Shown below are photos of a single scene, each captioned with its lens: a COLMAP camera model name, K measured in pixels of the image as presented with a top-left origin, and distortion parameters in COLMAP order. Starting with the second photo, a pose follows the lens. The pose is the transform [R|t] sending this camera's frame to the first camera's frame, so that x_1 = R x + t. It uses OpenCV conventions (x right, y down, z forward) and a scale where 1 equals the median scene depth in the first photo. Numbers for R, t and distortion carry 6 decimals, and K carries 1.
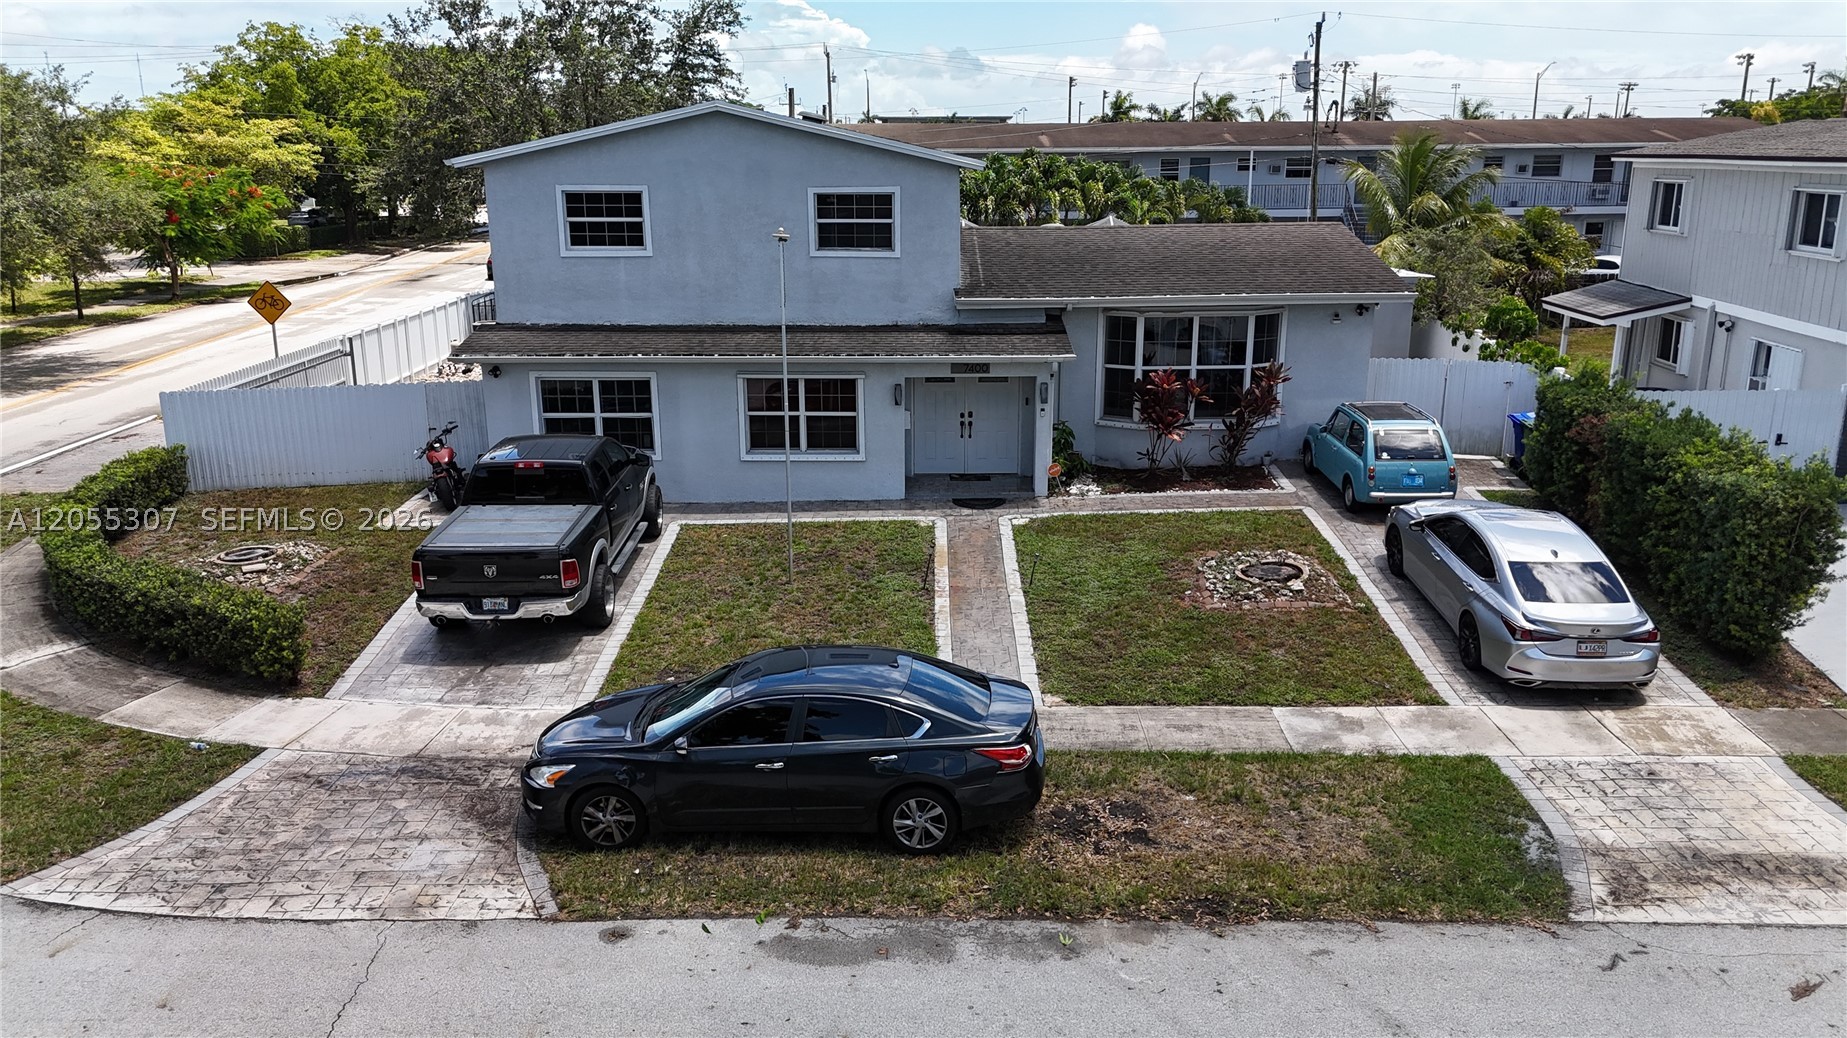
lens RADIAL K [[1406.0, 0, 938.9], [0, 1406.0, 526.9], [0, 0, 1]] dist [0.110613, -0.156981]
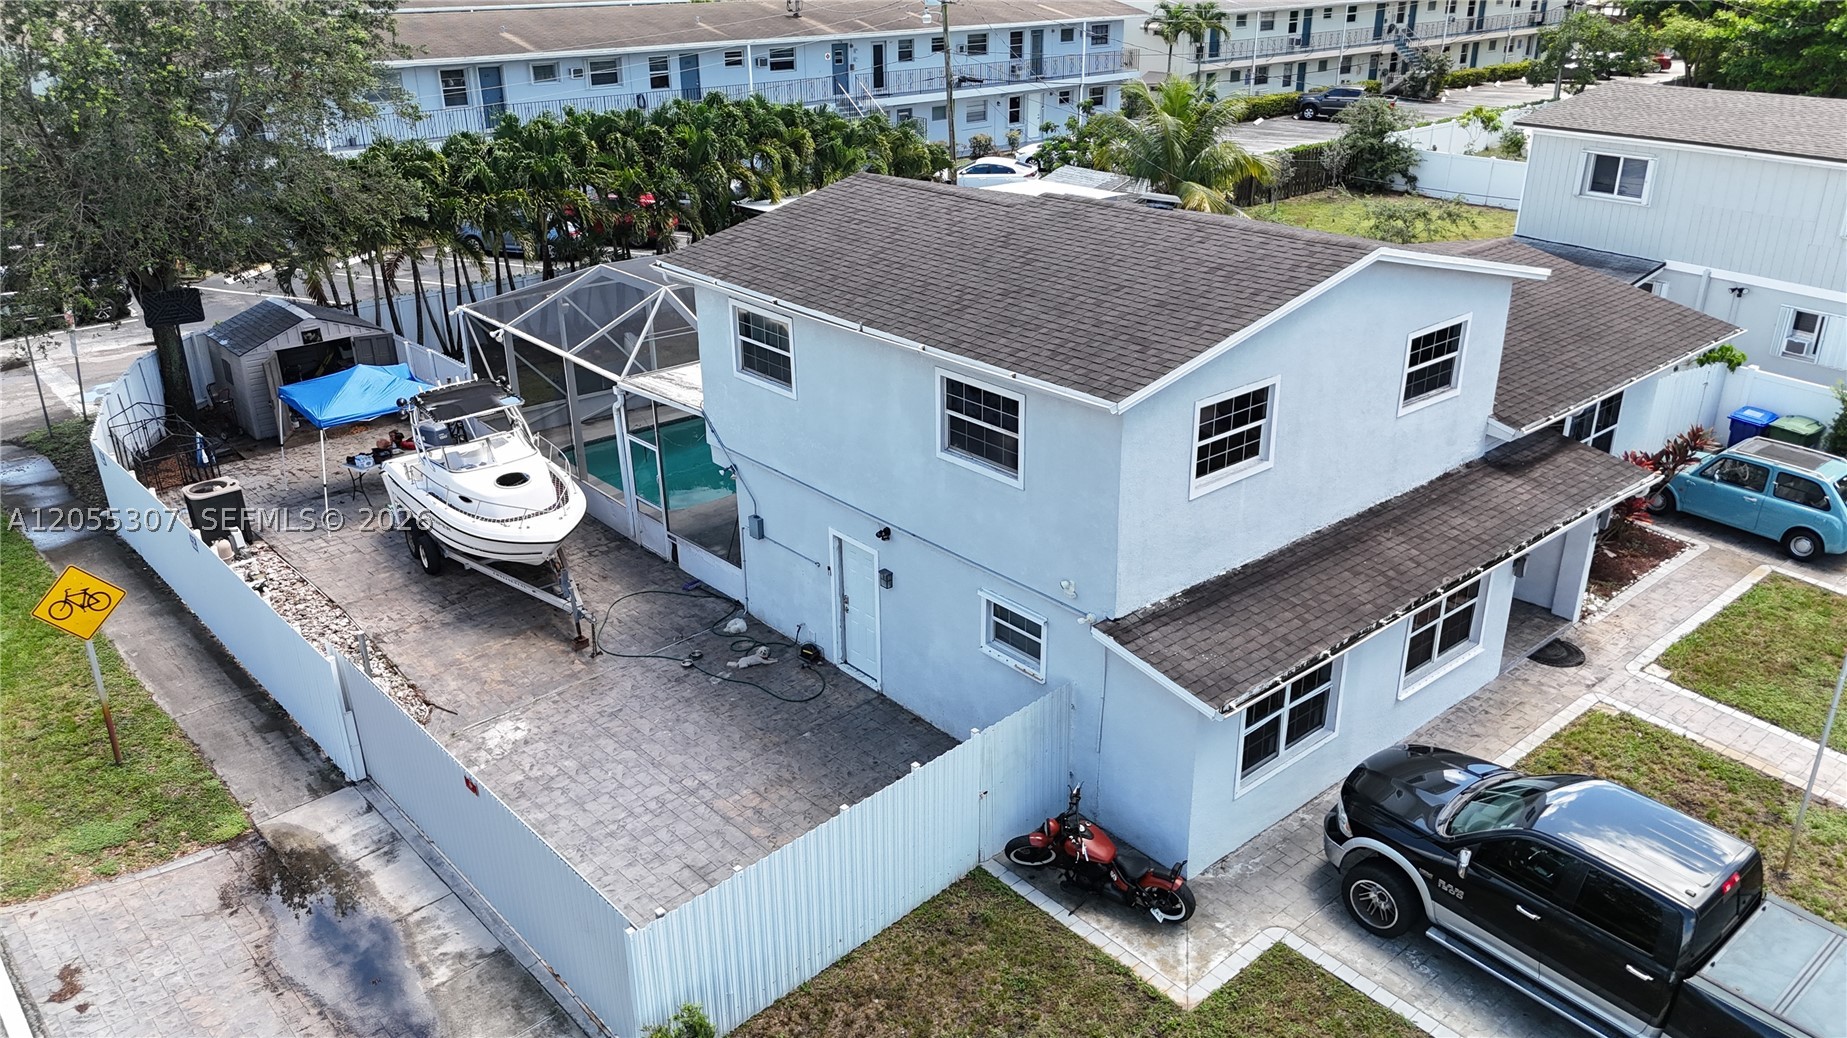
lens RADIAL K [[1406.0, 0, 938.9], [0, 1406.0, 526.9], [0, 0, 1]] dist [0.110613, -0.156981]
pose [[0.744881, -0.257772, 0.615391, -0.771192], [0.174006, 0.965486, 0.193799, -0.330067], [-0.644108, -0.037275, 0.764026, 0.573508]]
